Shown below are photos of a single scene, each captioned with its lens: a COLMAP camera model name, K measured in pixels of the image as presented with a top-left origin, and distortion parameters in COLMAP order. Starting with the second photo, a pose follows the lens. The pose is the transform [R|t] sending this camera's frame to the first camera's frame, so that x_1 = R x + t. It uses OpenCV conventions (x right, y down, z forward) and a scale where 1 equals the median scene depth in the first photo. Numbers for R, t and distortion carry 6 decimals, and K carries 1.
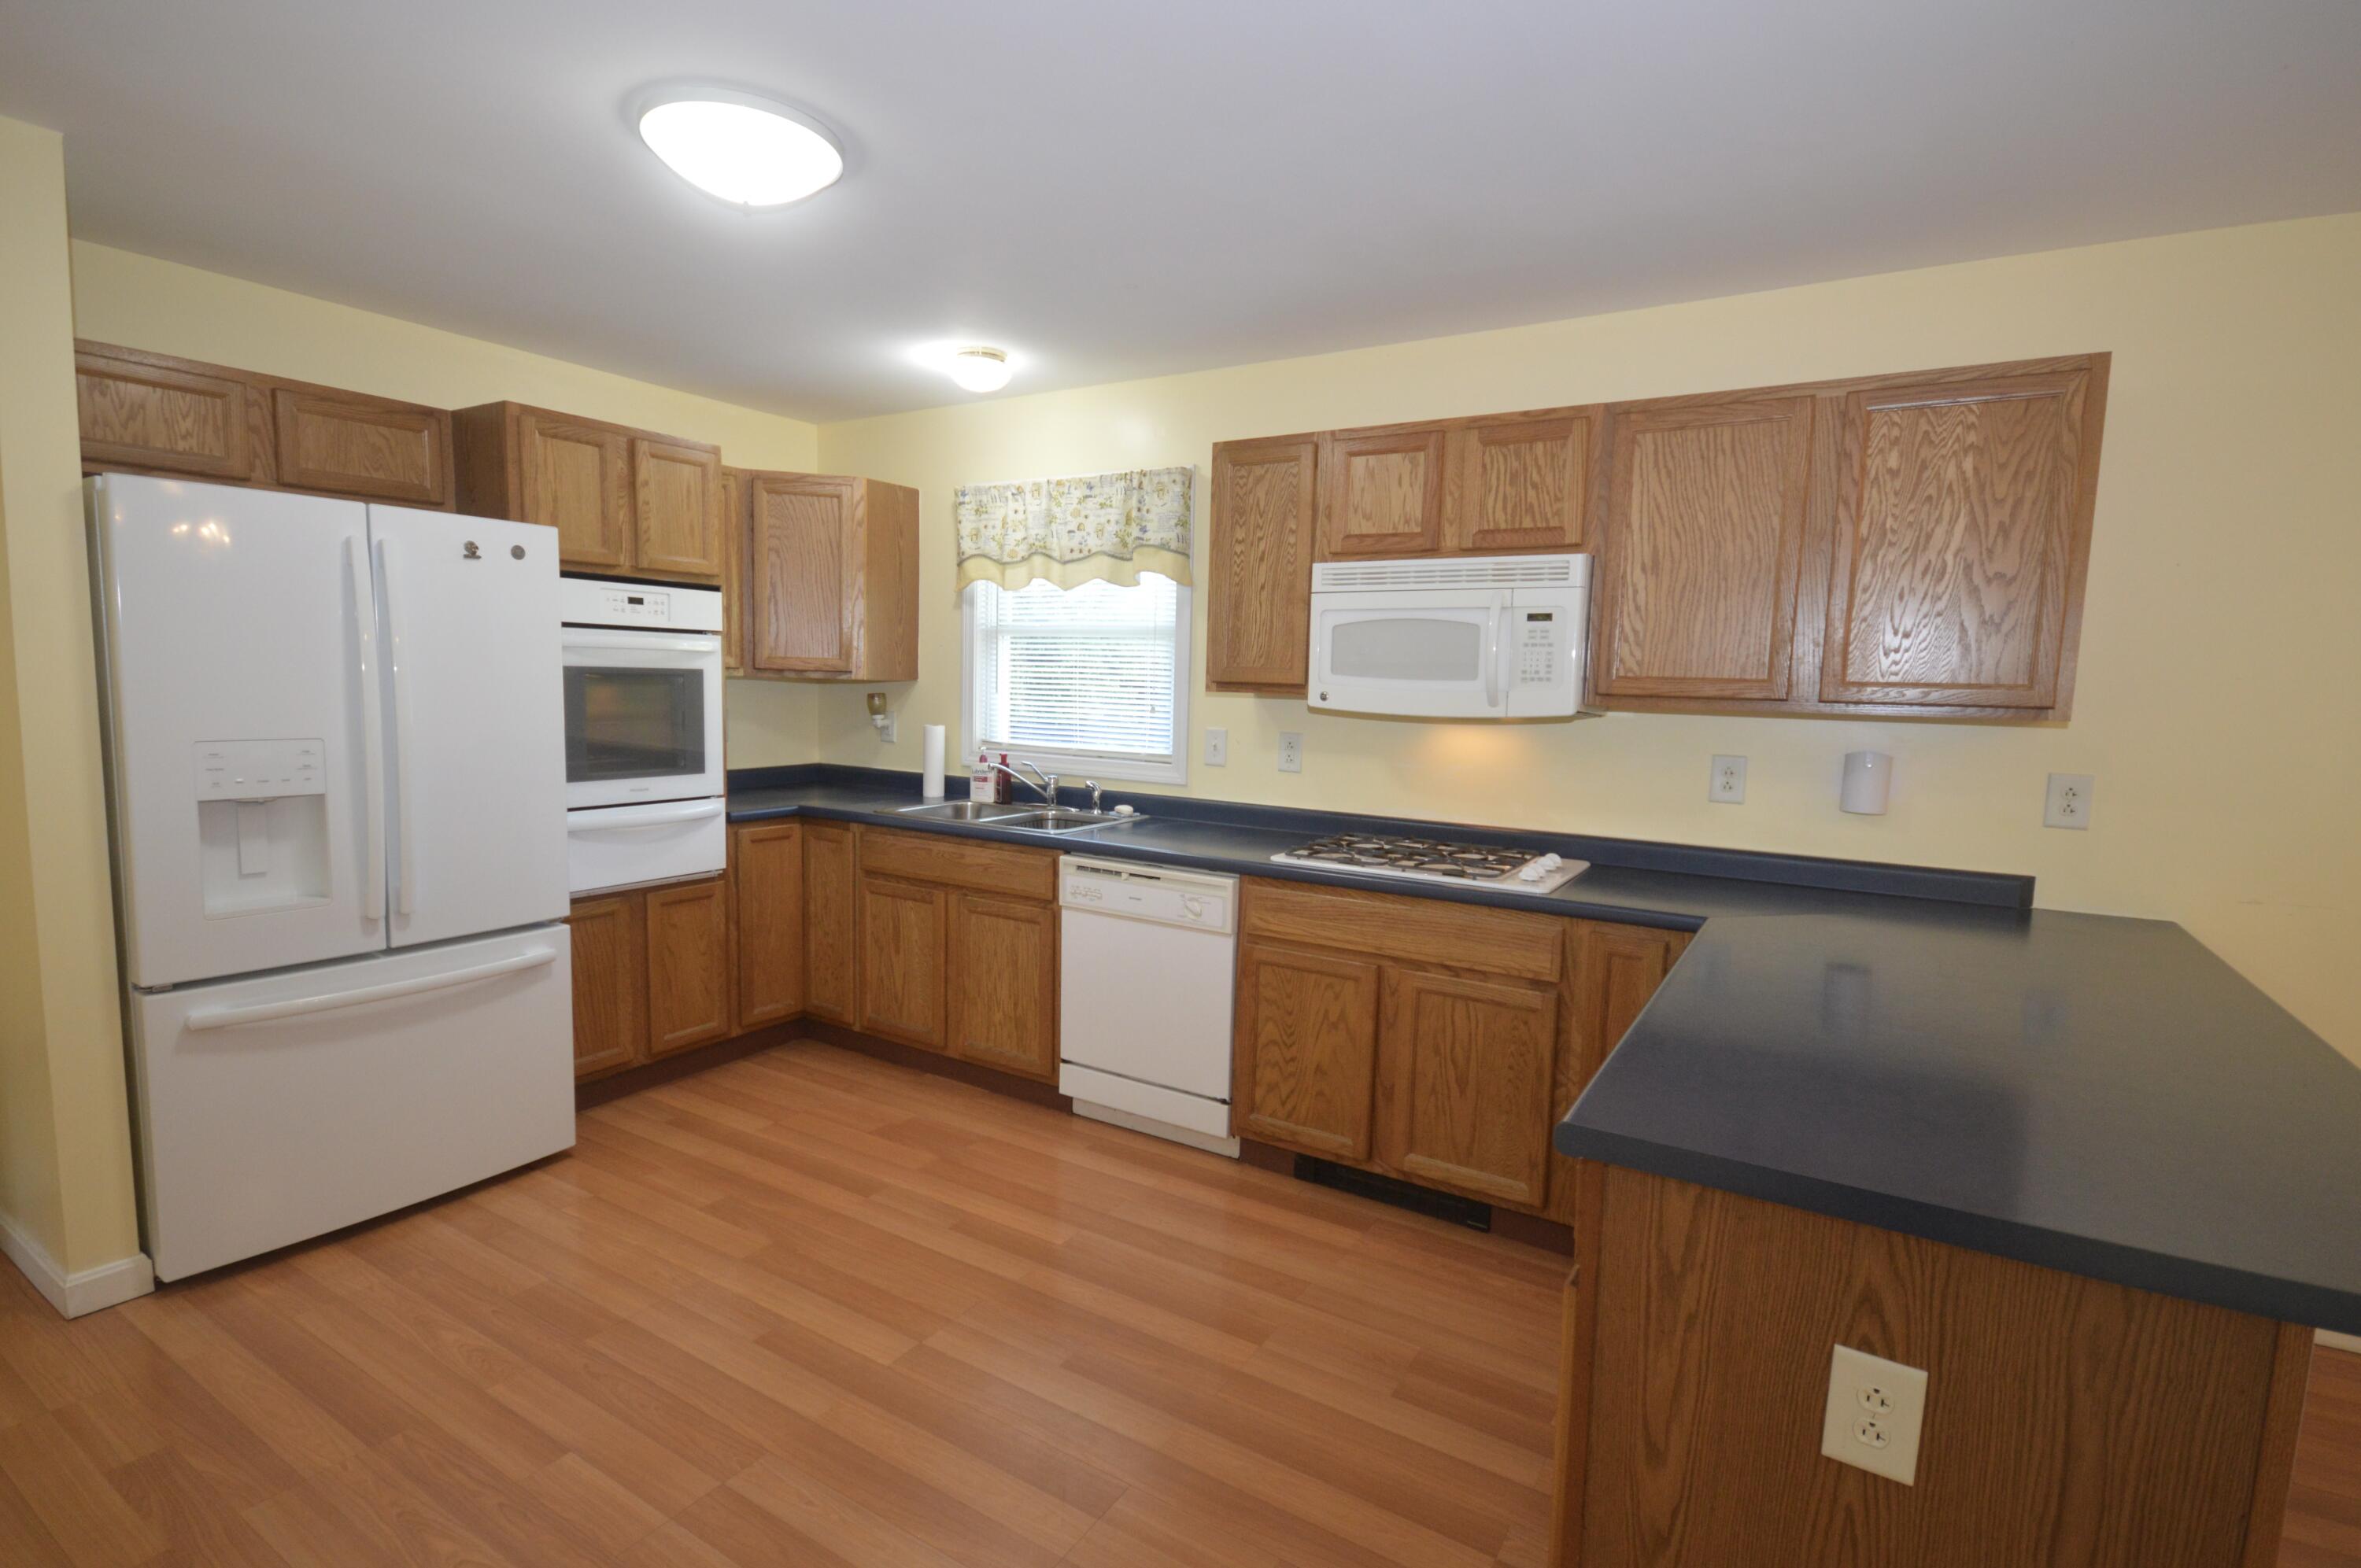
lens RADIAL K [[1085.2, 0, 1160.9], [0, 1085.2, 790.0], [0, 0, 1]] dist [-0.004158, 0.000583]
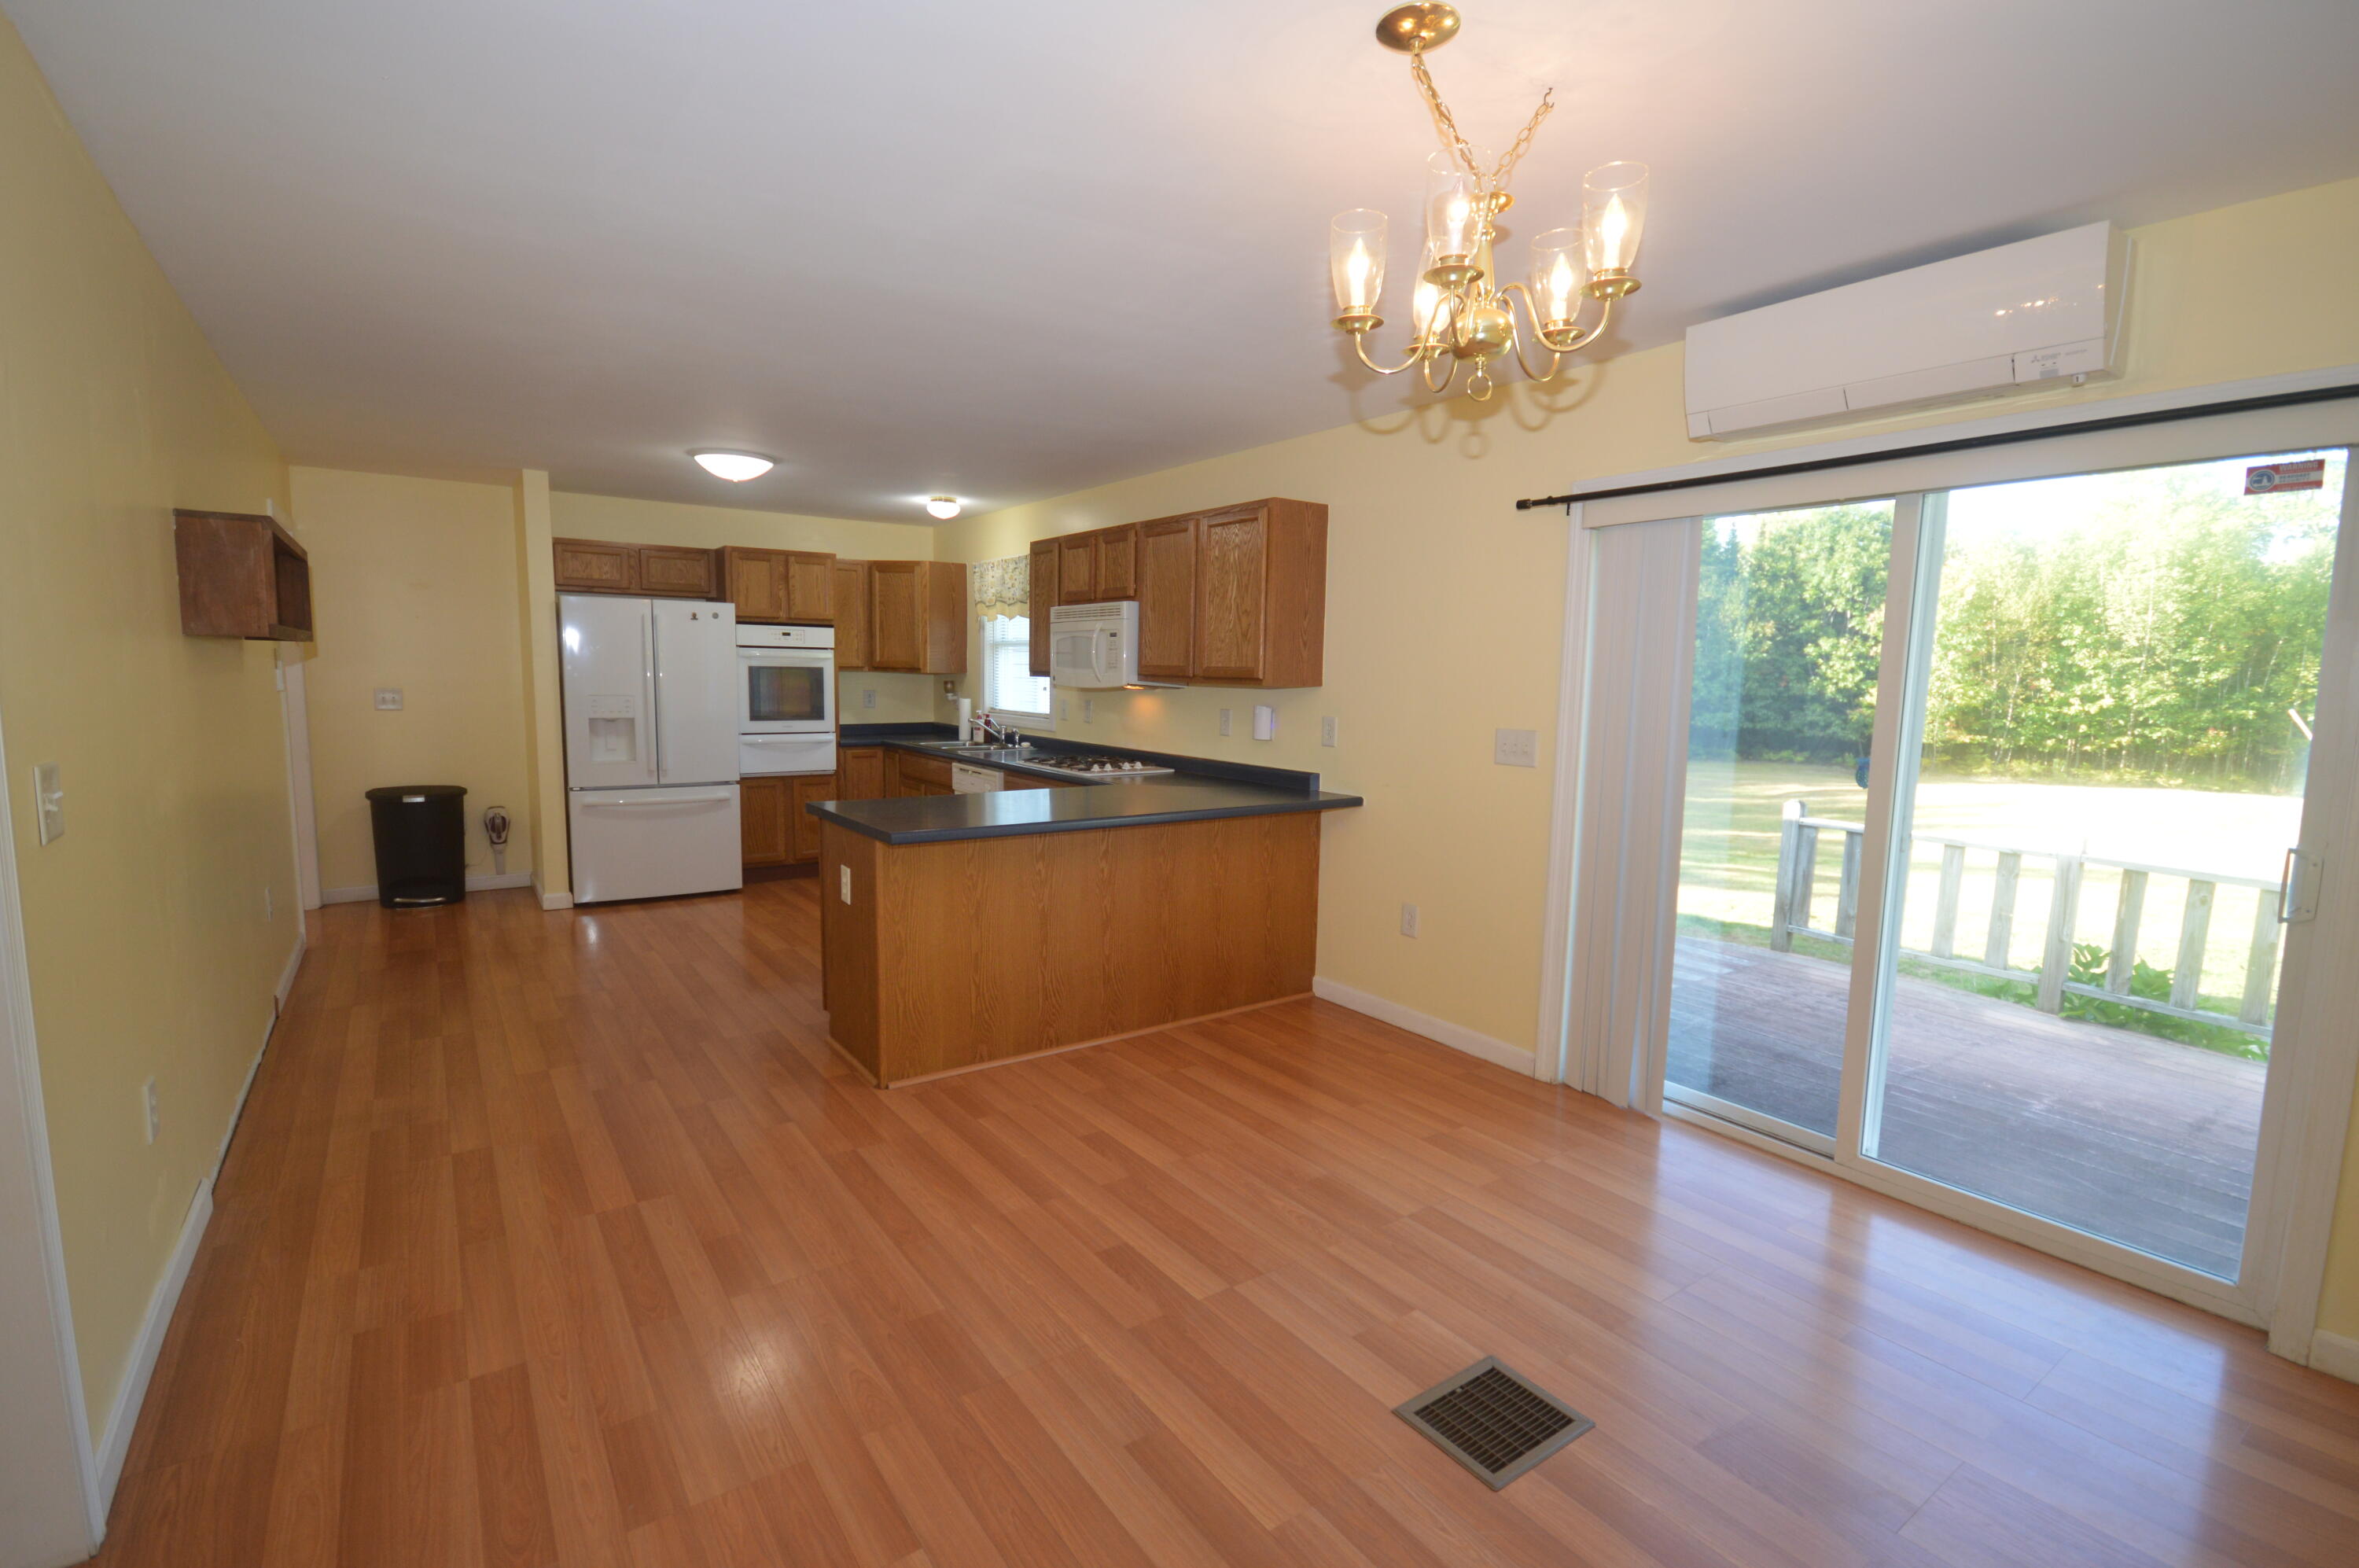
lens RADIAL K [[1065.8, 0, 1170.4], [0, 1065.8, 777.1], [0, 0, 1]] dist [0.002882, 0.000330]
pose [[0.917084, 0.031010, -0.397486, 1.025885], [-0.035713, 0.999352, -0.004432, 0.081986], [0.397091, 0.018259, 0.917598, -0.579512]]
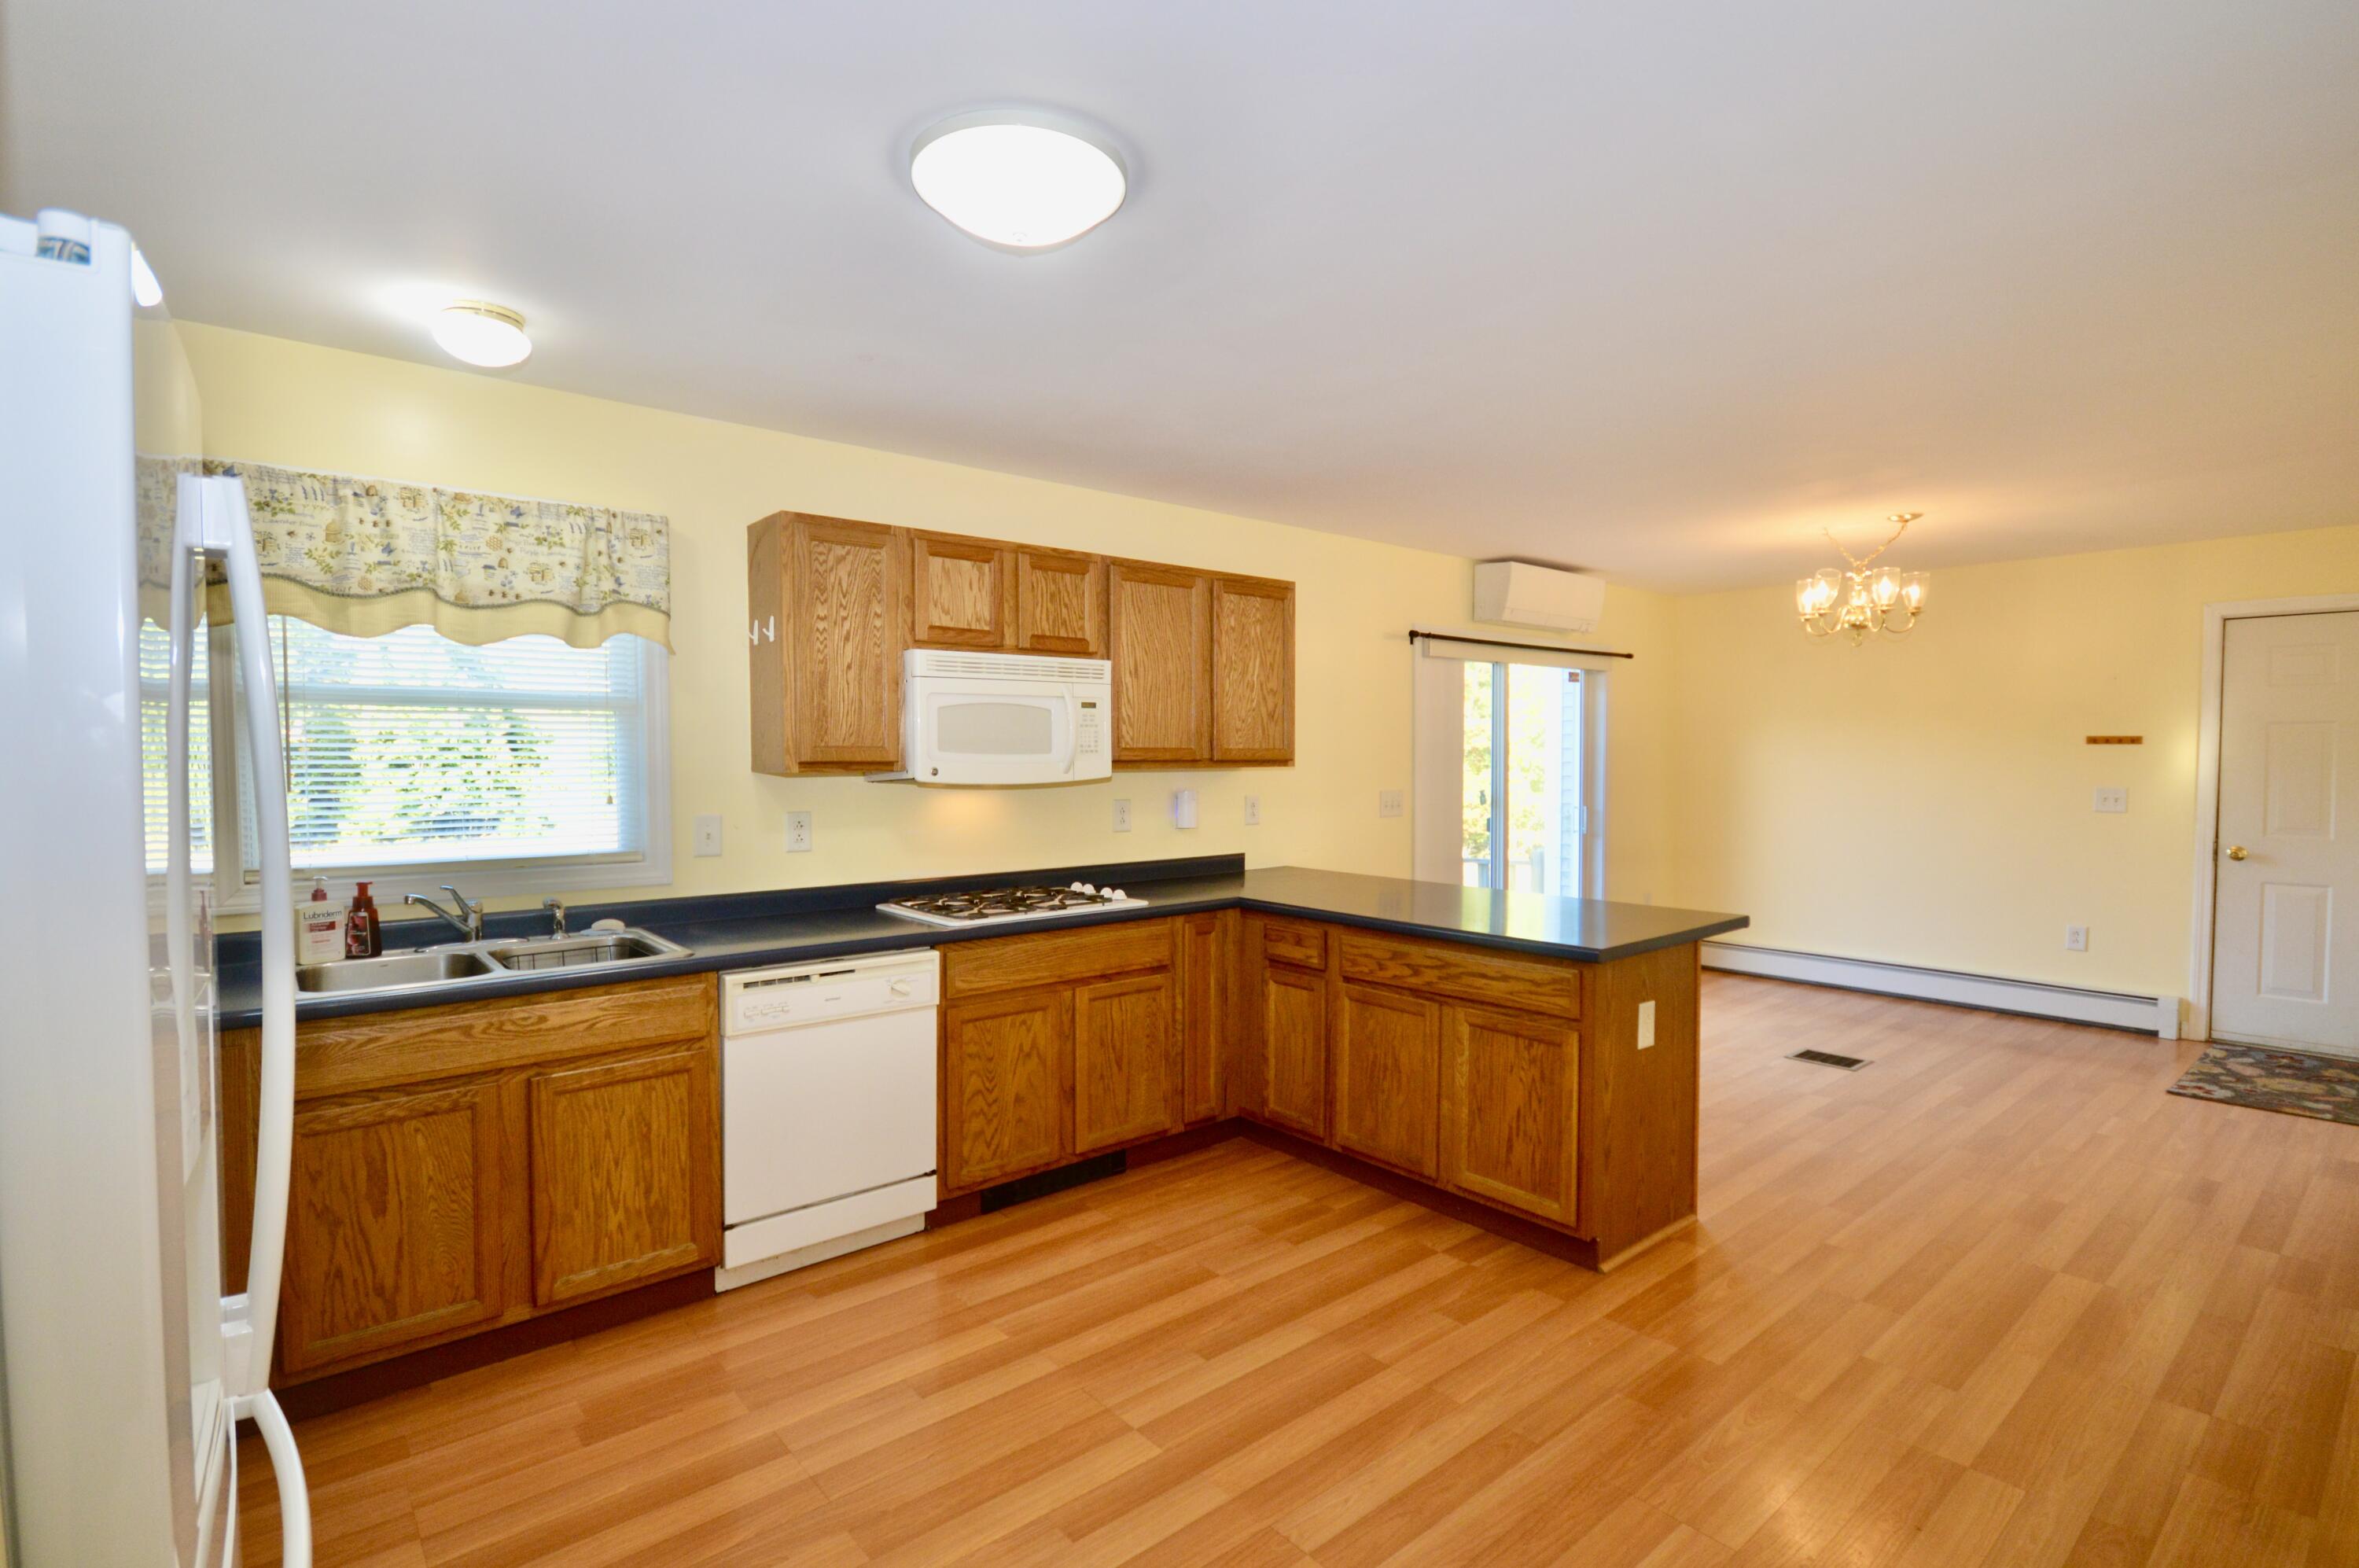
lens RADIAL K [[1115.7, 0, 1147.3], [0, 1115.7, 789.7], [0, 0, 1]] dist [0.003930, -0.009799]
pose [[0.330189, -0.058084, 0.942126, -0.804886], [0.108227, 0.993852, 0.023343, -0.068512], [-0.937690, 0.094256, 0.334445, 0.411830]]
